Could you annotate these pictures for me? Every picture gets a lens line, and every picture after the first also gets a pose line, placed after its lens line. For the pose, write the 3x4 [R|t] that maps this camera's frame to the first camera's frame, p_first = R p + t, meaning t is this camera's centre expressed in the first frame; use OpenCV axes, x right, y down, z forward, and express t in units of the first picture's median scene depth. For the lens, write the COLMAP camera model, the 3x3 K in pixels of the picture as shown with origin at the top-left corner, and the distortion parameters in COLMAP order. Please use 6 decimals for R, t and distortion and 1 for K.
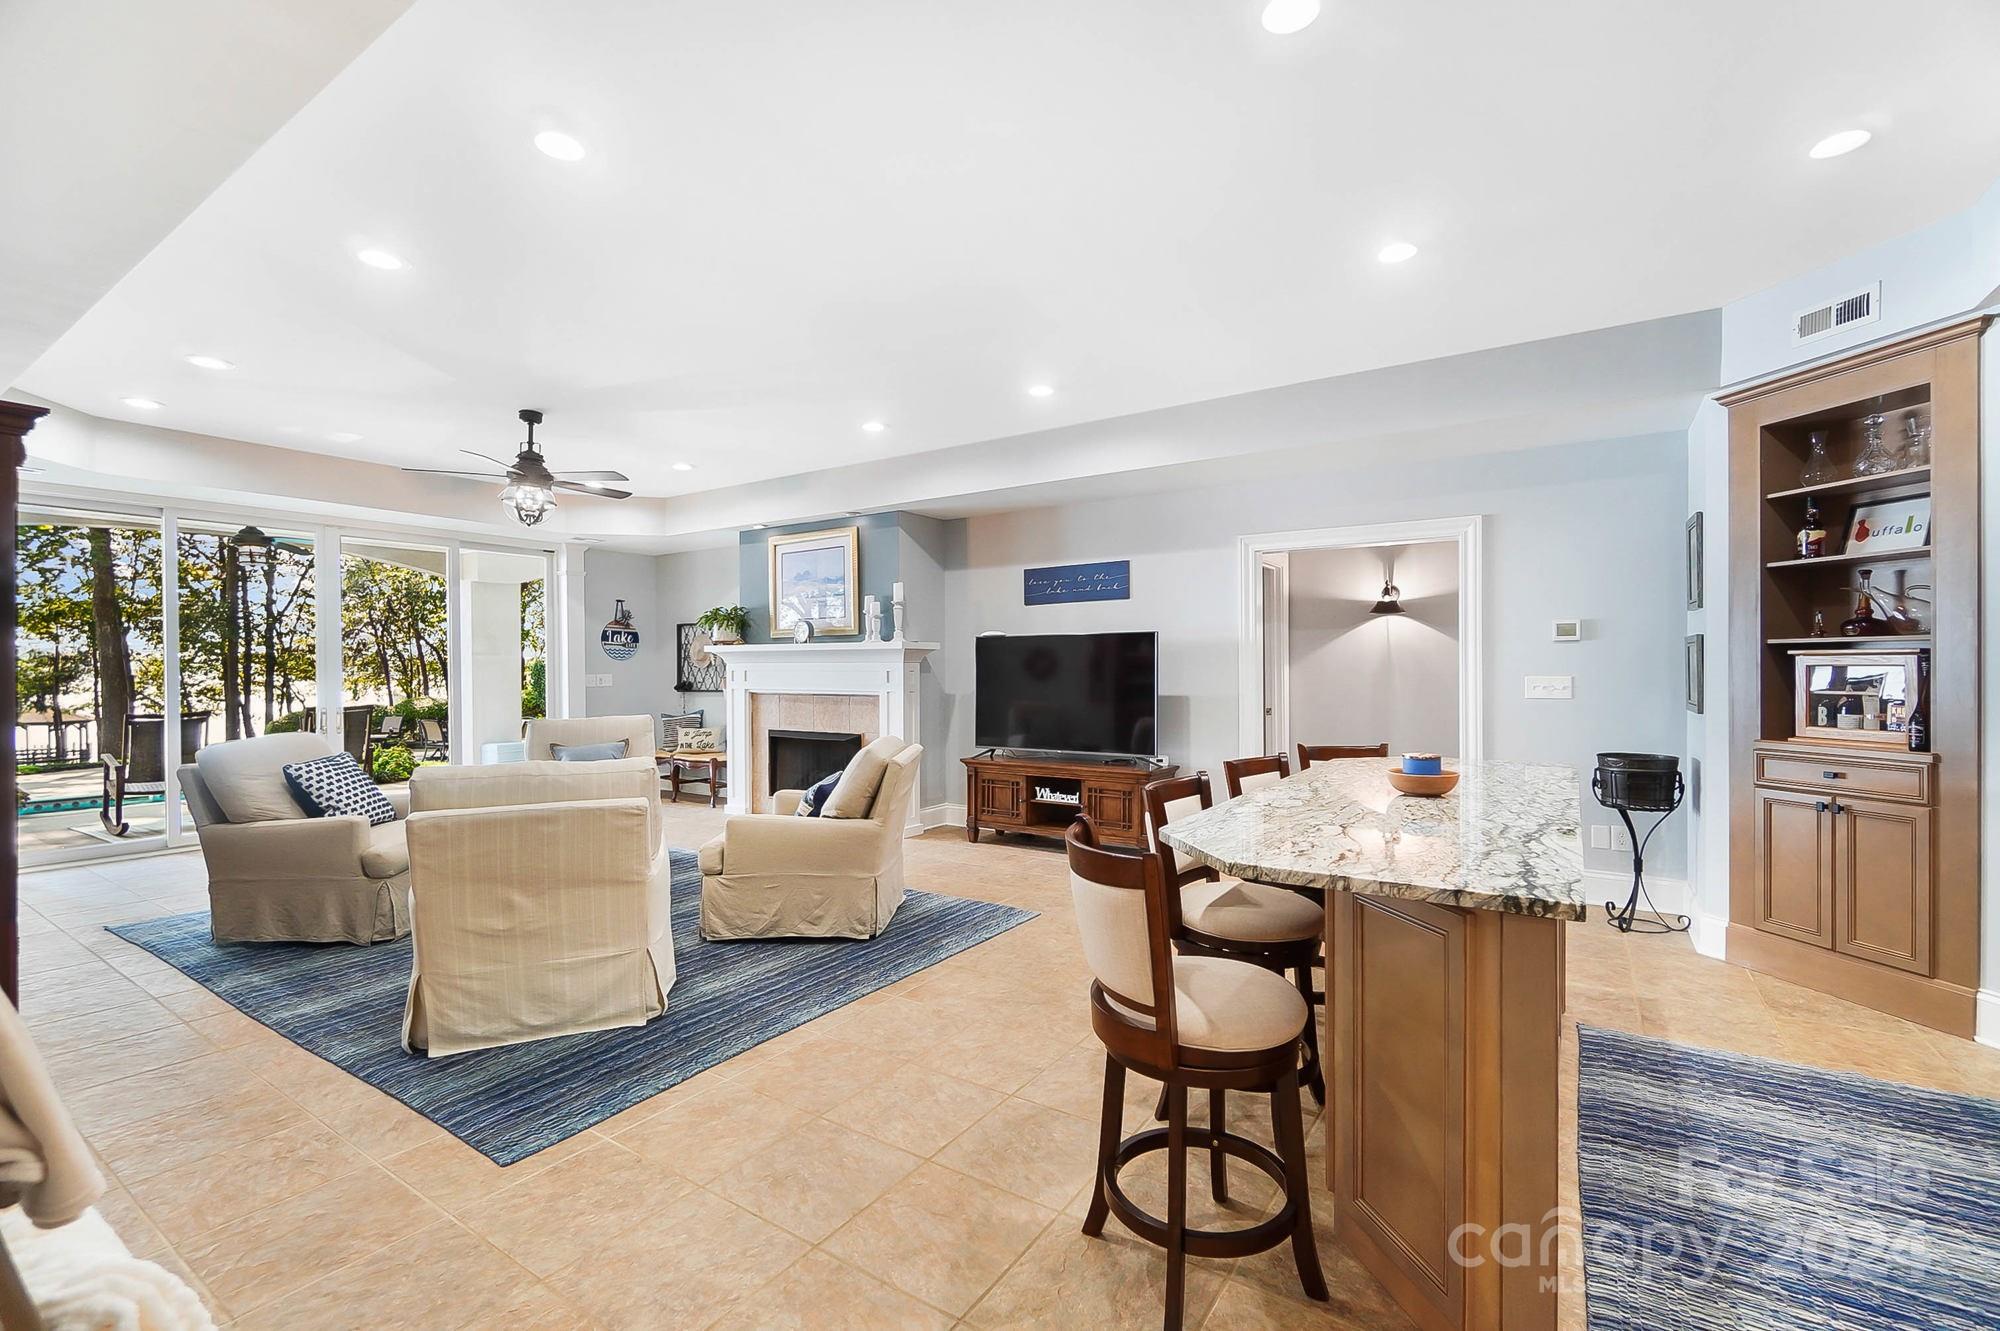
lens RADIAL K [[866.4, 0, 994.9], [0, 866.4, 674.4], [0, 0, 1]] dist [-0.001042, -0.001631]
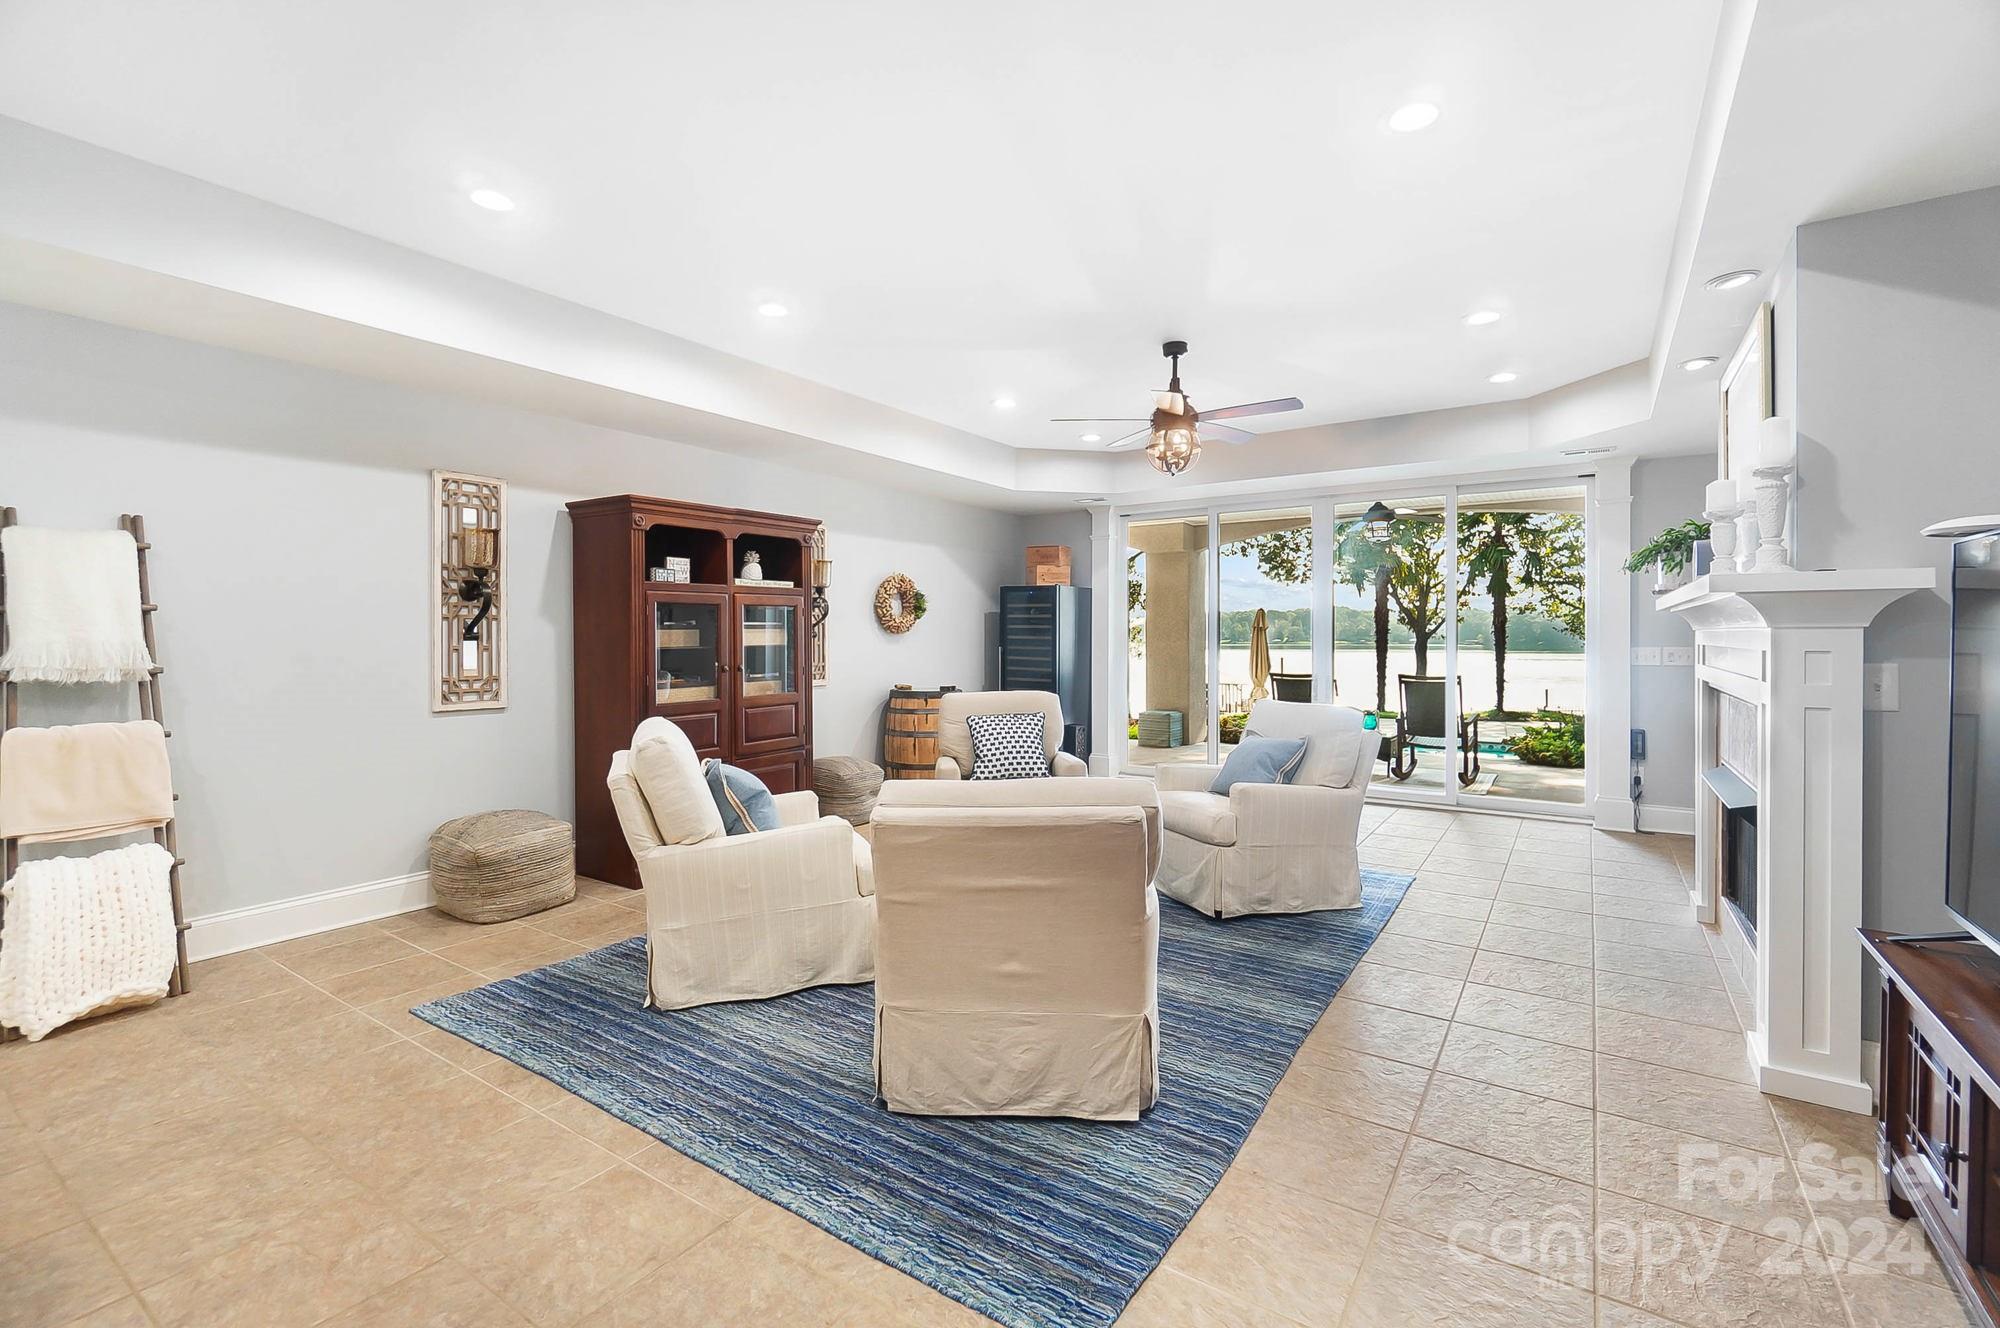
lens RADIAL K [[866.4, 0, 1004.8], [0, 866.4, 652.0], [0, 0, 1]] dist [-0.001042, -0.001631]
pose [[0.005364, 0.023353, -0.999713, 0.246921], [-0.007702, 0.999699, 0.023311, -0.009704], [0.999956, 0.007575, 0.005542, 0.610167]]
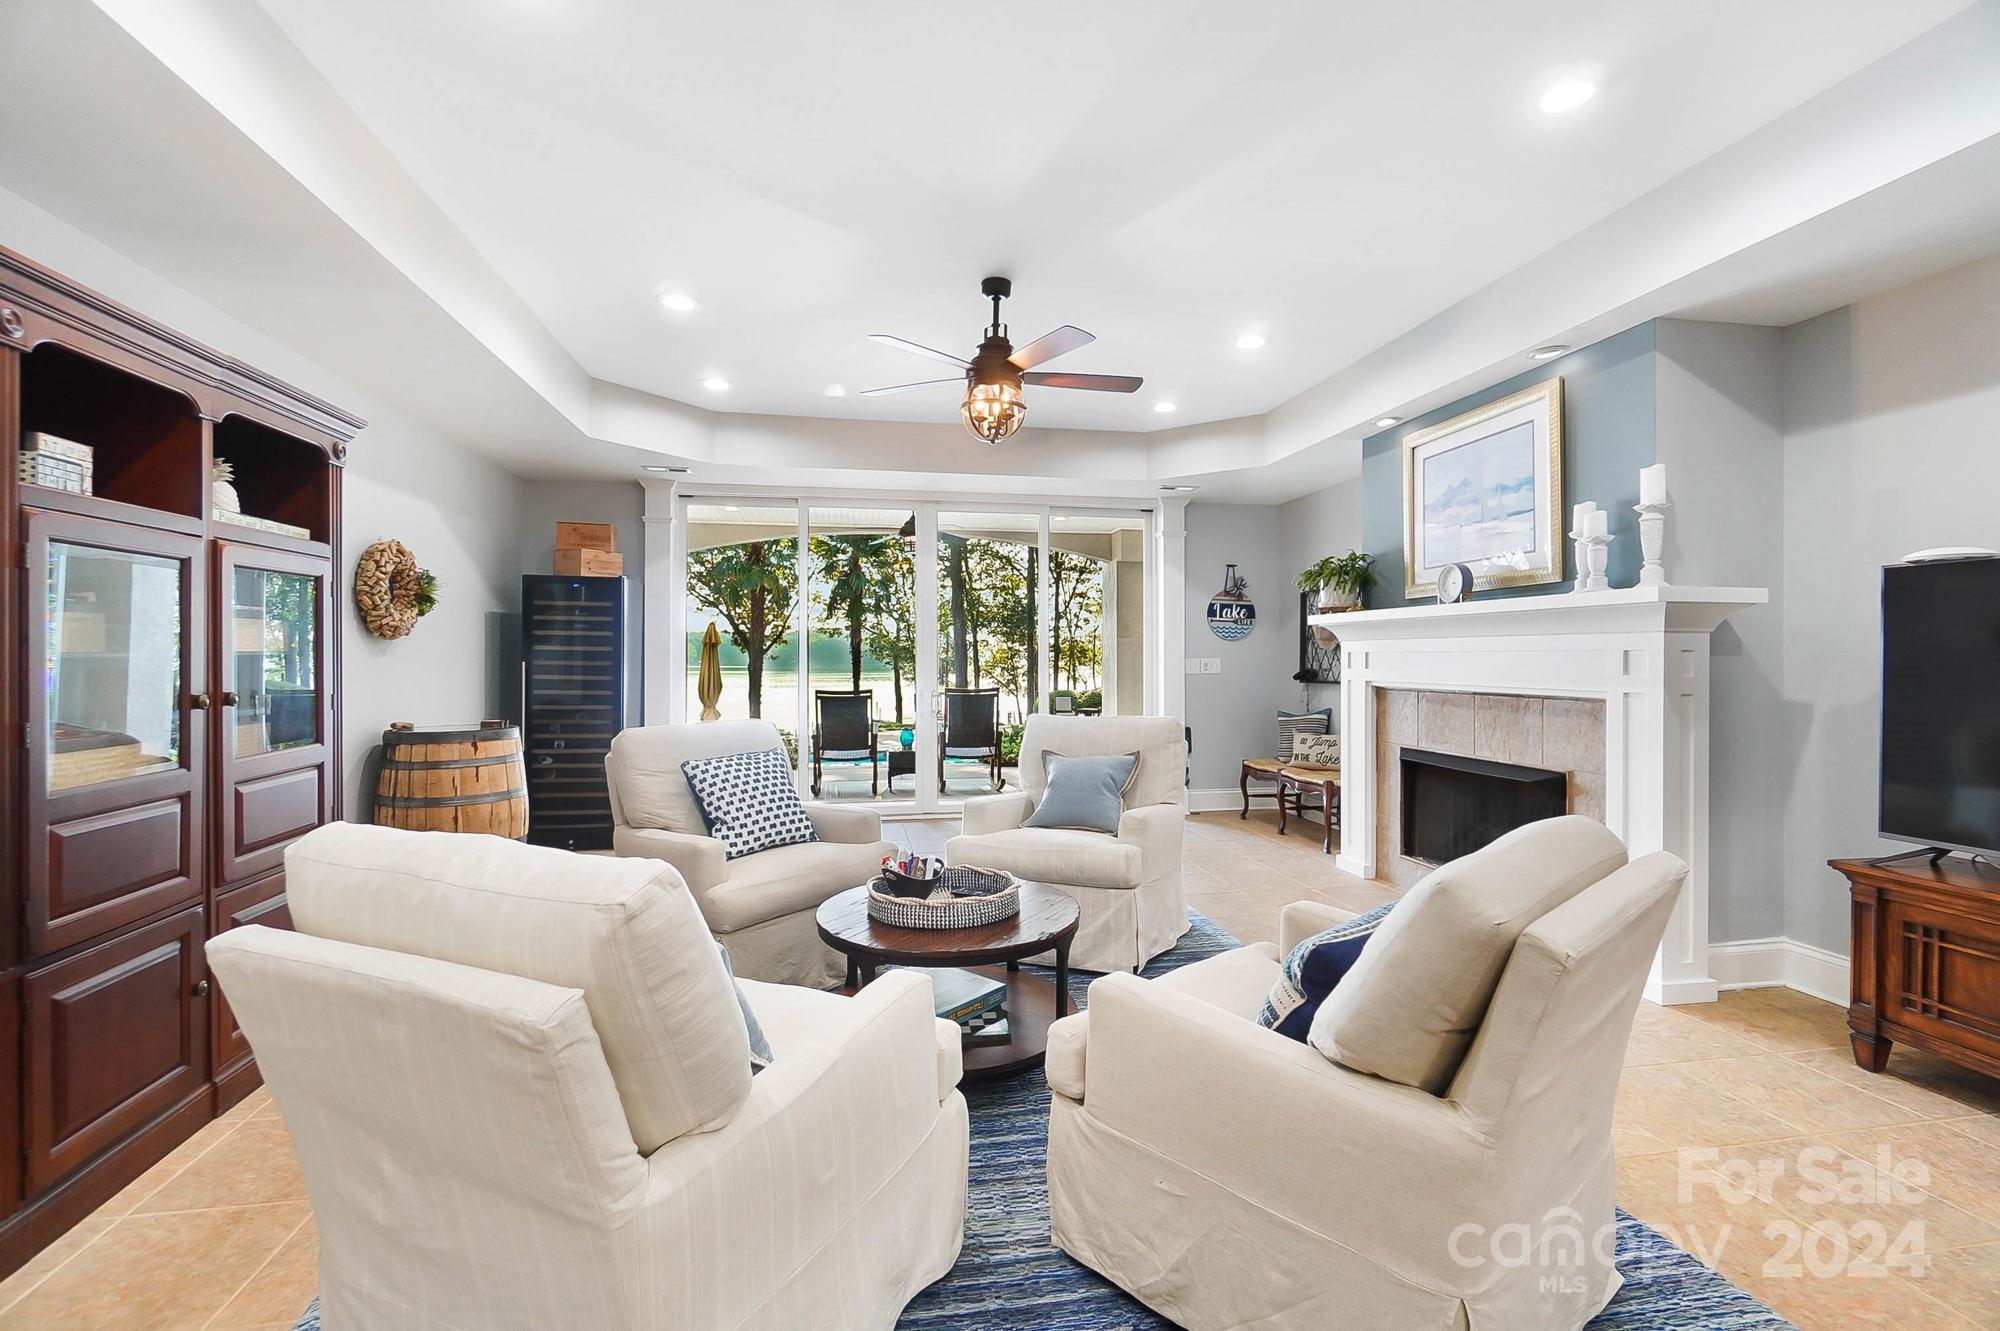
lens RADIAL K [[866.4, 0, 998.4], [0, 866.4, 658.8], [0, 0, 1]] dist [-0.001042, -0.001631]
pose [[0.698503, 0.005466, -0.715586, -0.019699], [-0.009360, 0.999955, -0.001498, 0.004319], [0.715546, 0.007745, 0.698523, 0.376476]]
